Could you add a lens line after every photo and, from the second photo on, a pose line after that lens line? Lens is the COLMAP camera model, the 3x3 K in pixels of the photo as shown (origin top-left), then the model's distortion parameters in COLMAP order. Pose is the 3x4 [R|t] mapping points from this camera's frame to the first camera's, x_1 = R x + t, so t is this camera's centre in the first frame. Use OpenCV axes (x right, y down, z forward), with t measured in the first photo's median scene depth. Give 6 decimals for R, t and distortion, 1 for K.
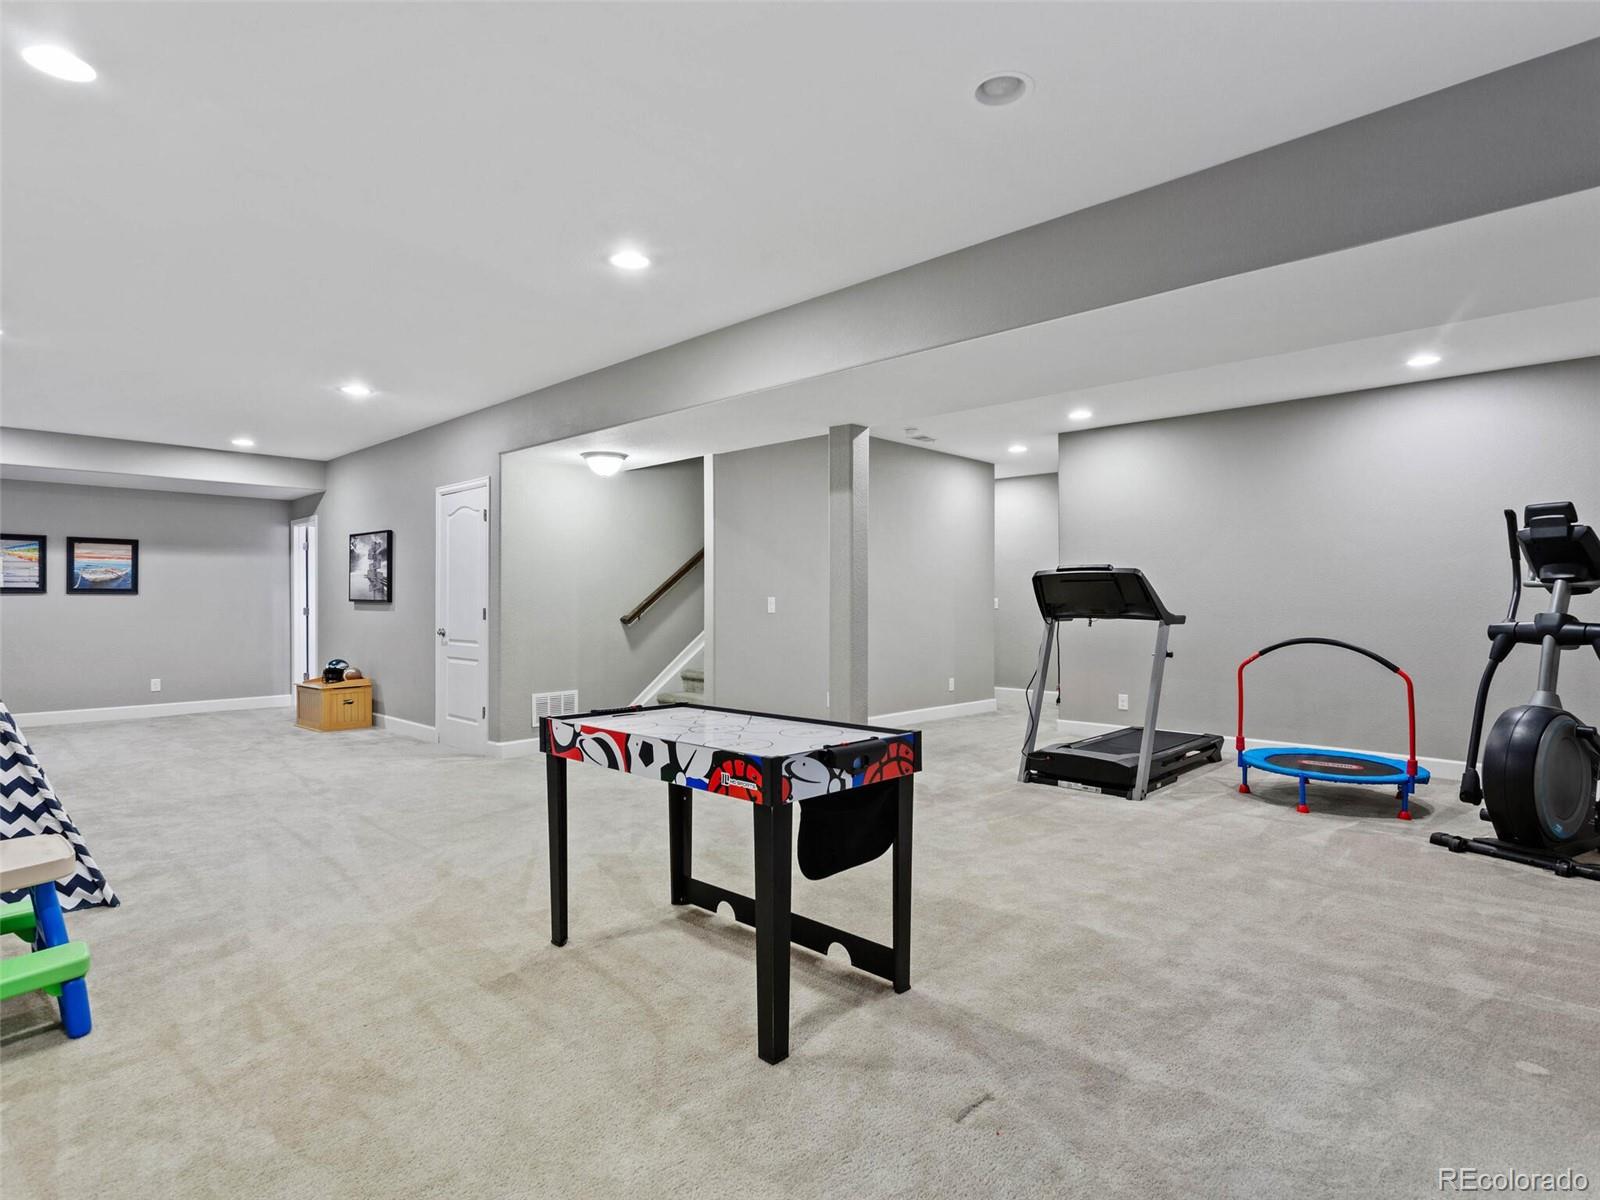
lens RADIAL K [[852.3, 0, 797.7], [0, 852.3, 595.2], [0, 0, 1]] dist [0.002599, 0.004540]
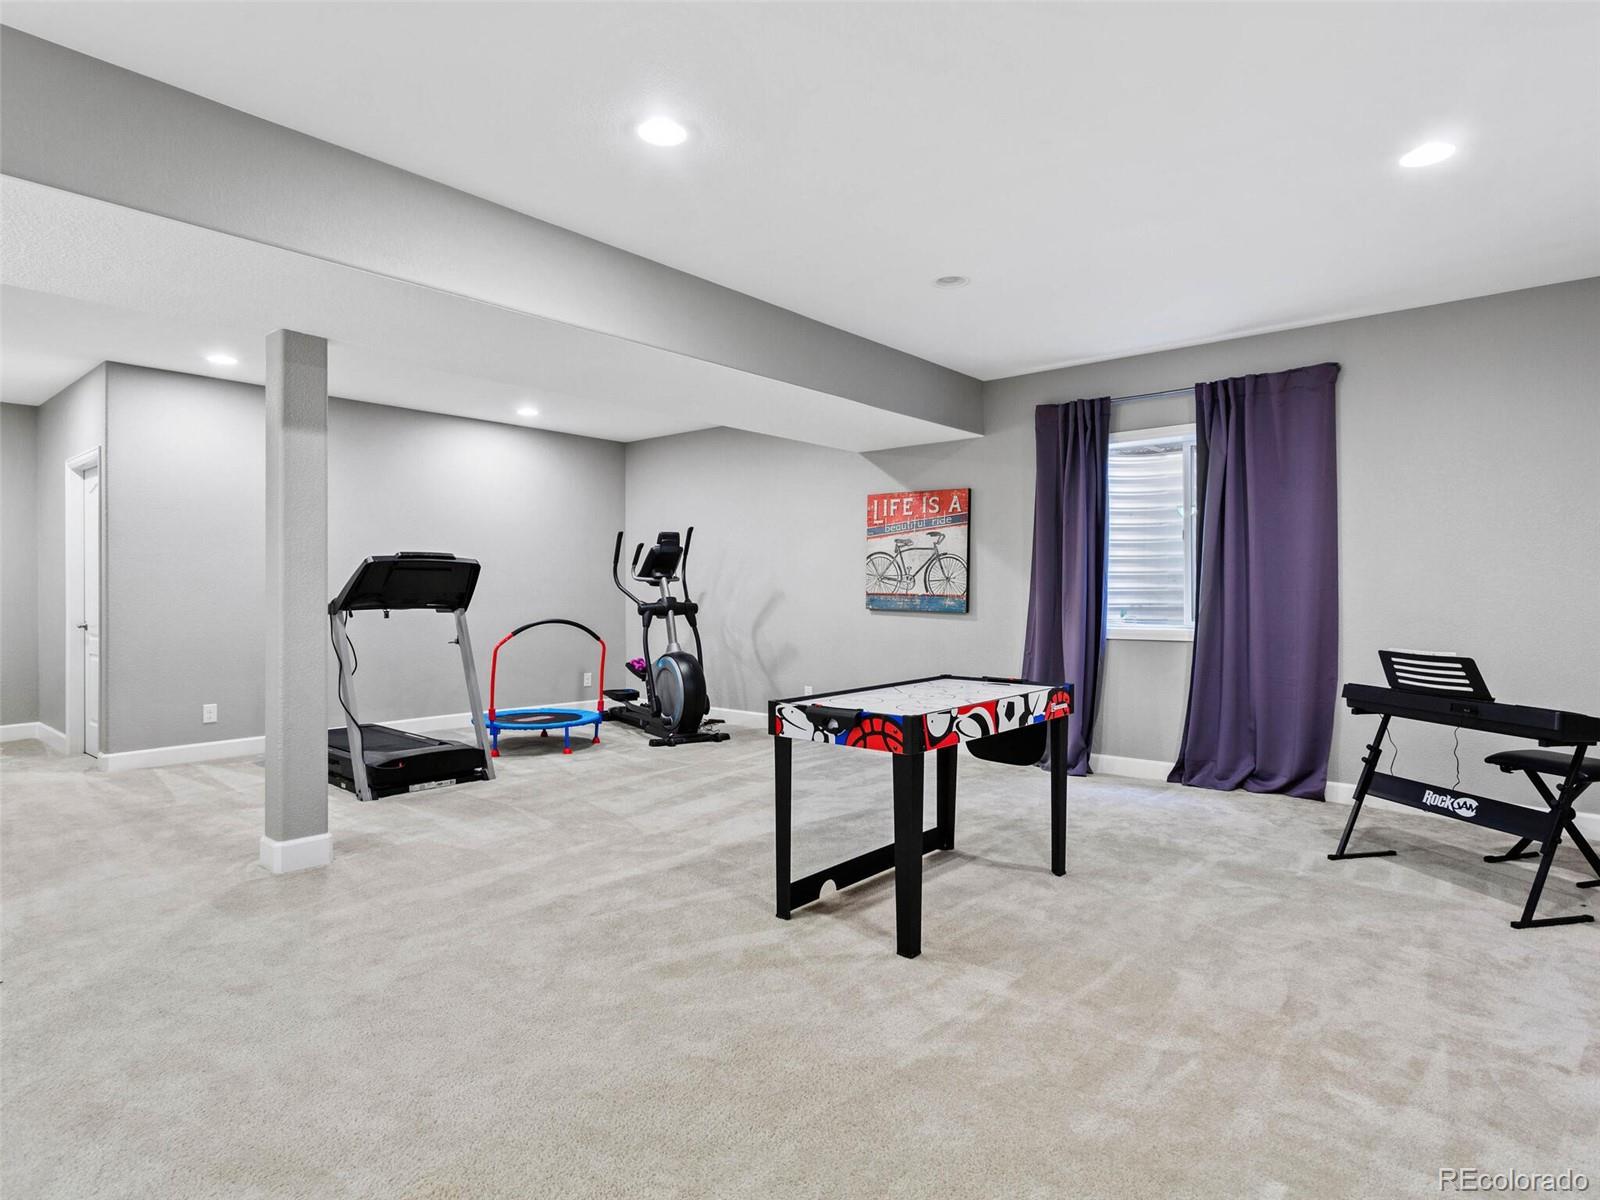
lens RADIAL K [[880.9, 0, 795.9], [0, 880.9, 585.0], [0, 0, 1]] dist [-0.001873, -0.000434]
pose [[-0.049795, 0.006847, 0.998736, -1.195254], [-0.005306, 0.999961, -0.007120, 0.009881], [-0.998745, -0.005654, -0.049757, 1.135279]]
